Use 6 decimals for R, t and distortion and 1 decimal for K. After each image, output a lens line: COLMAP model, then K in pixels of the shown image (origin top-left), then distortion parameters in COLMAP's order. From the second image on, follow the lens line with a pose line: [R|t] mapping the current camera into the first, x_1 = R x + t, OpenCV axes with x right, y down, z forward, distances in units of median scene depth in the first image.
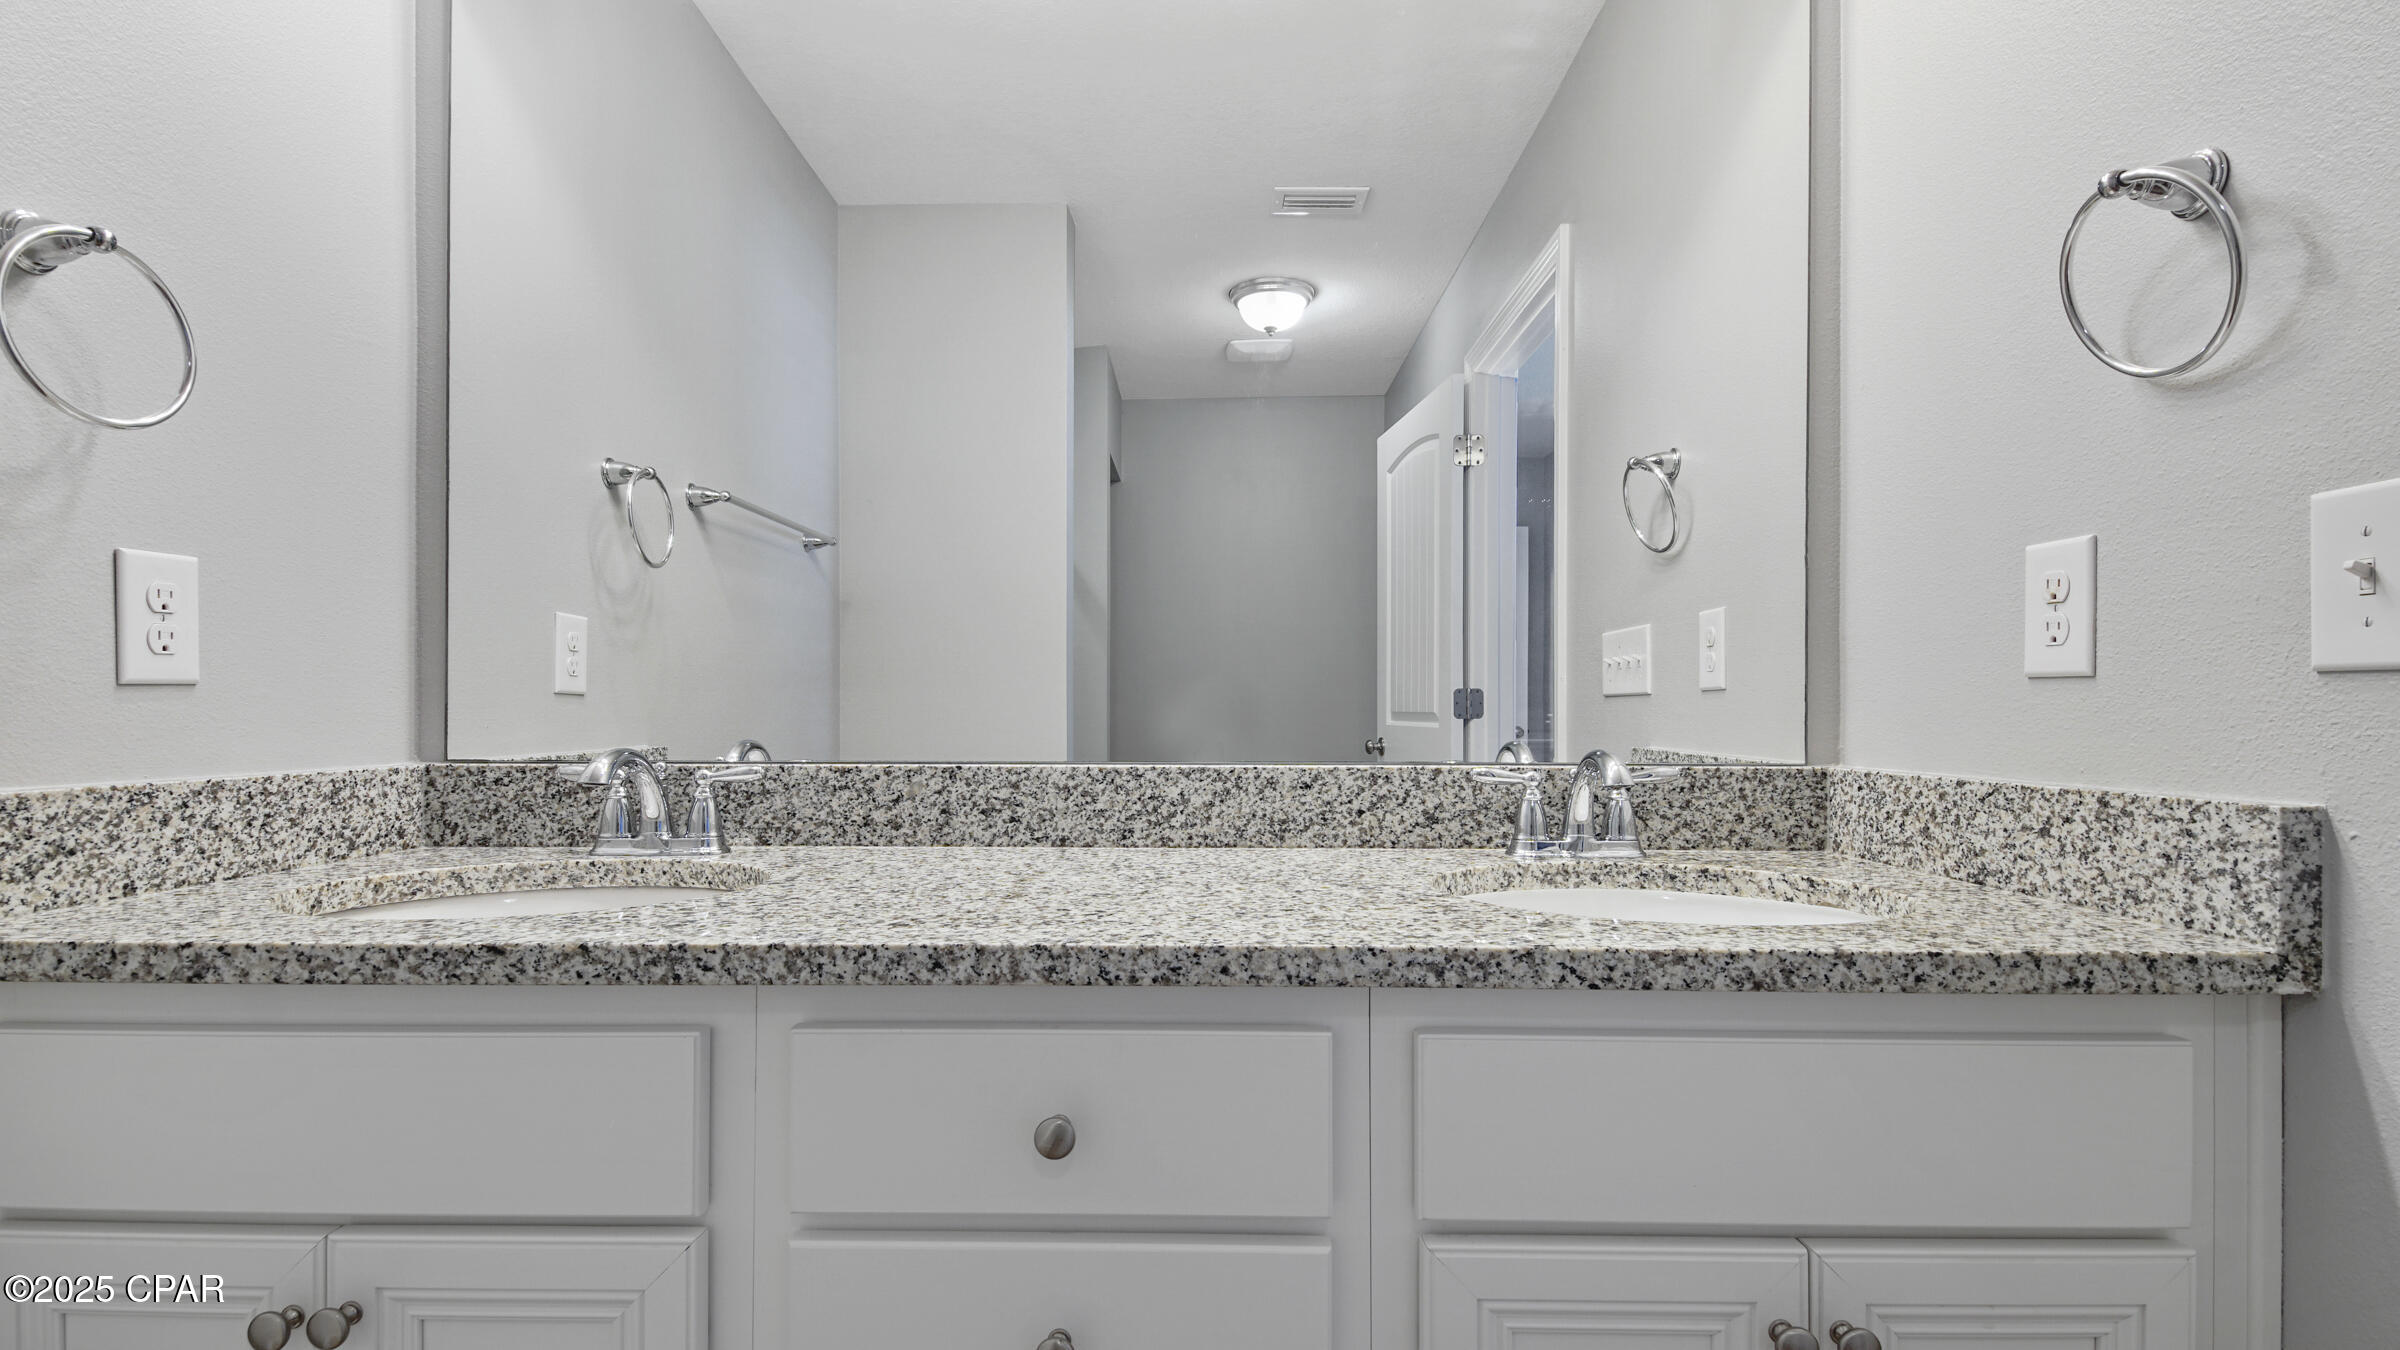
lens RADIAL K [[1074.1, 0, 1200.8], [0, 1074.1, 664.1], [0, 0, 1]] dist [0.040357, -0.025245]
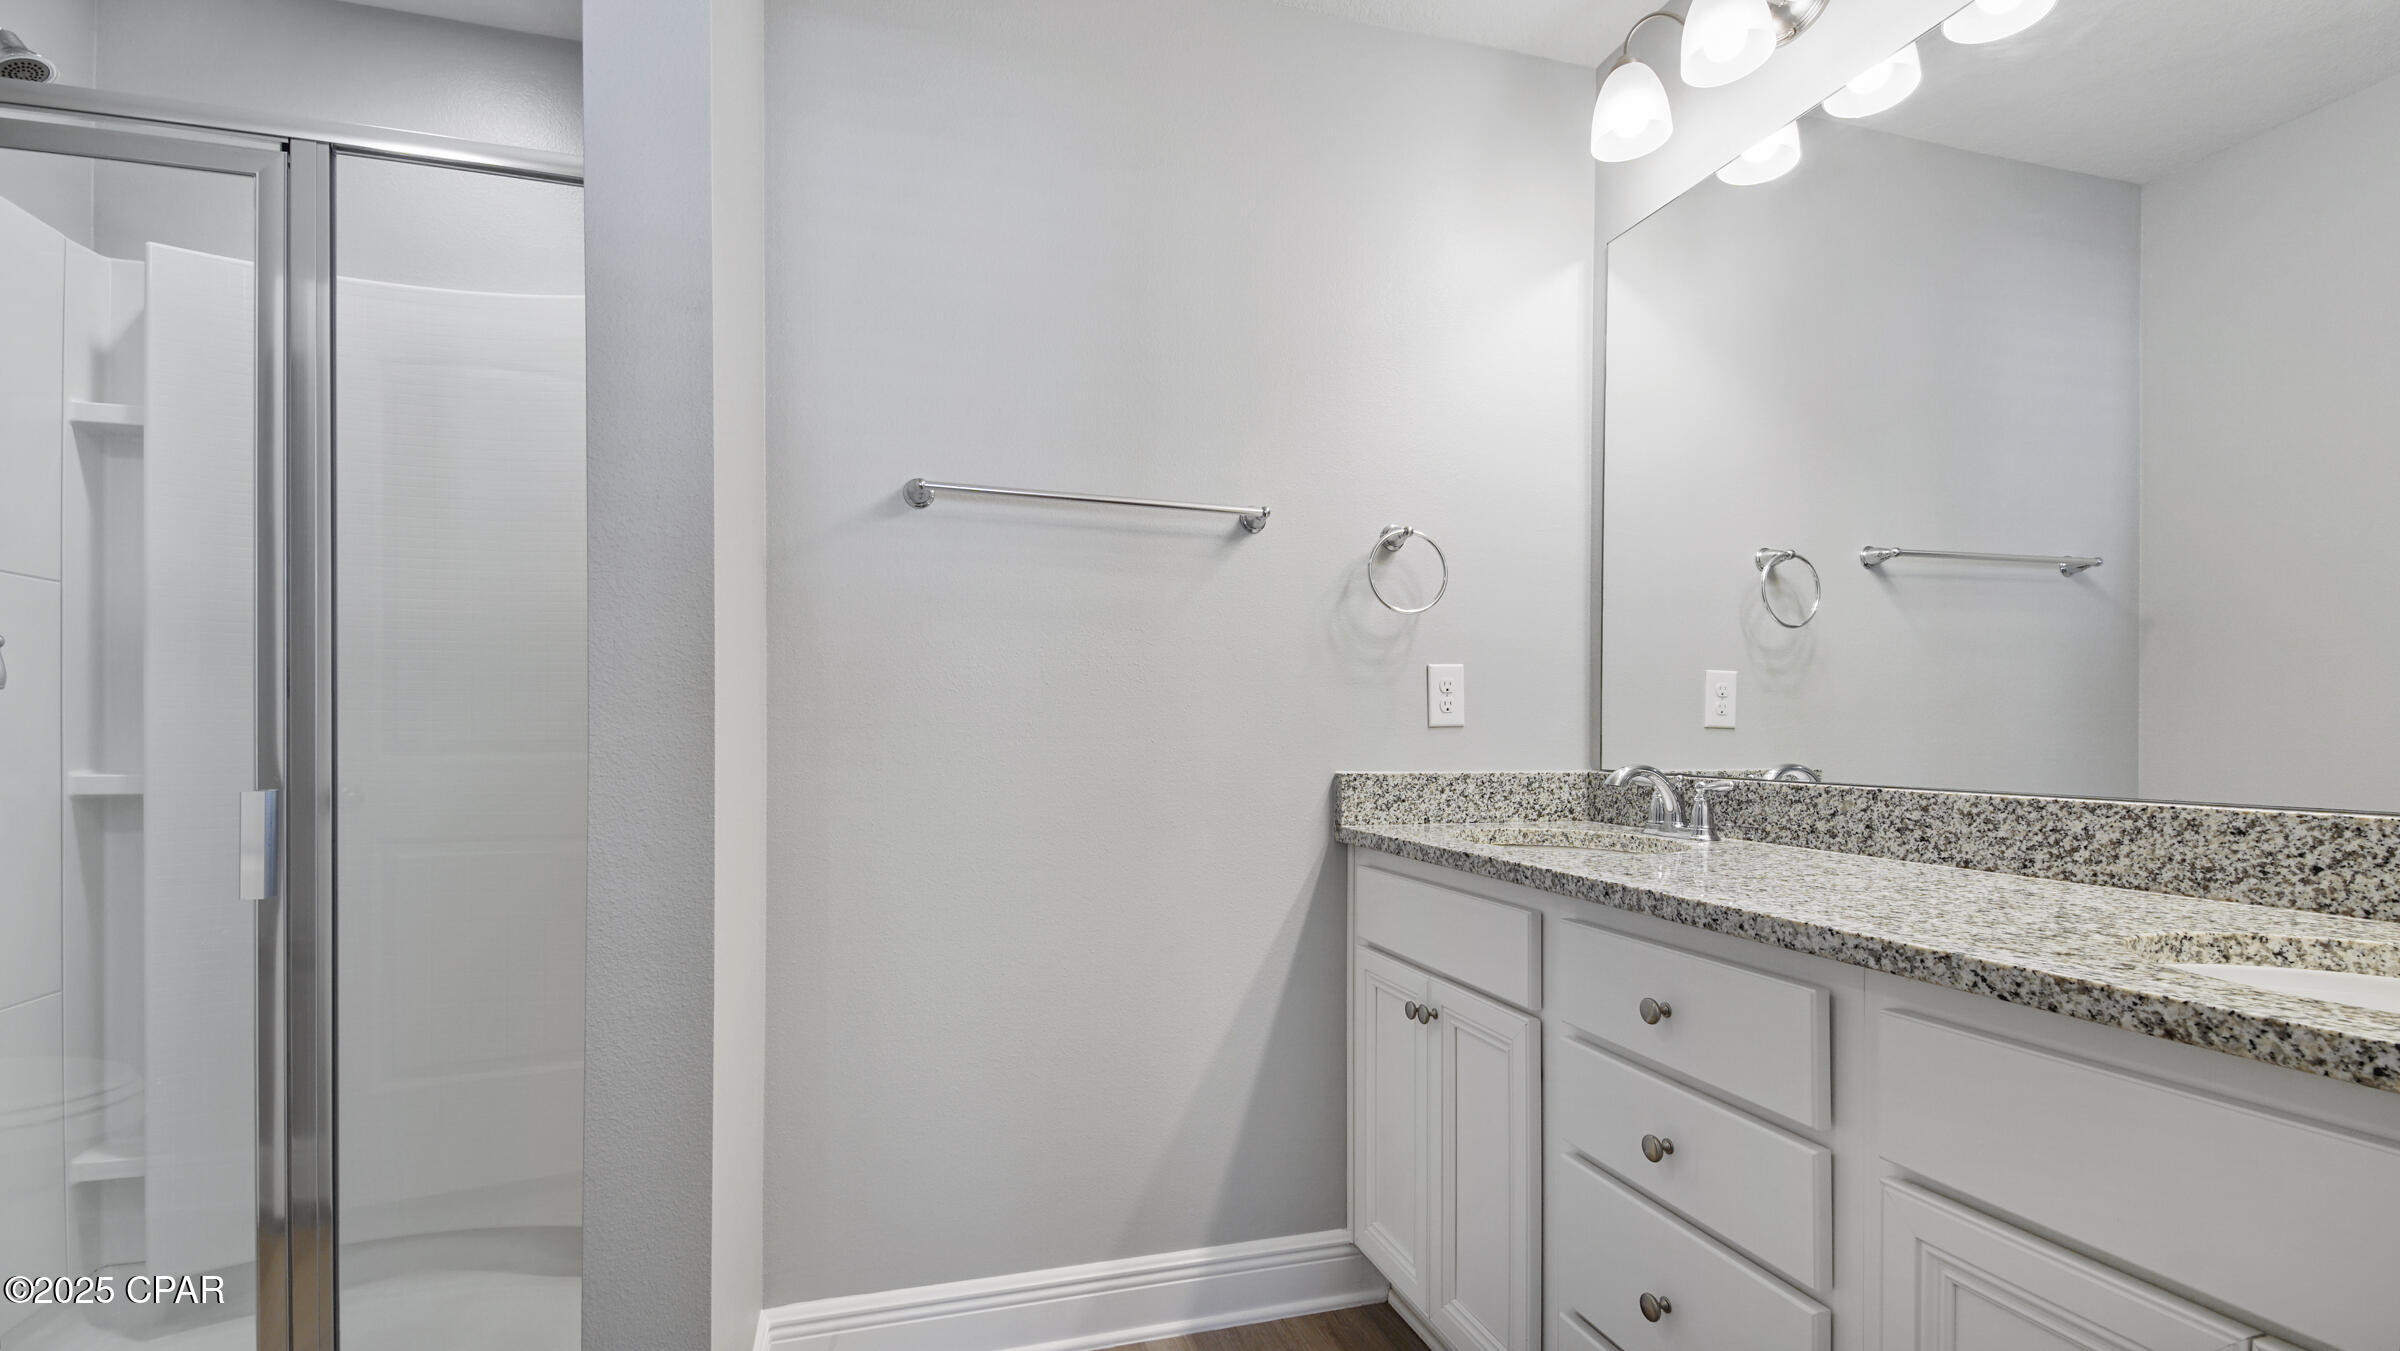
lens RADIAL K [[950.0, 0, 1203.2], [0, 950.0, 698.9], [0, 0, 1]] dist [0.000711, -0.000315]
pose [[0.329053, -0.035784, -0.943633, 0.558914], [0.036765, 0.999010, -0.025064, -0.005730], [0.943595, -0.026445, 0.330043, -0.041803]]
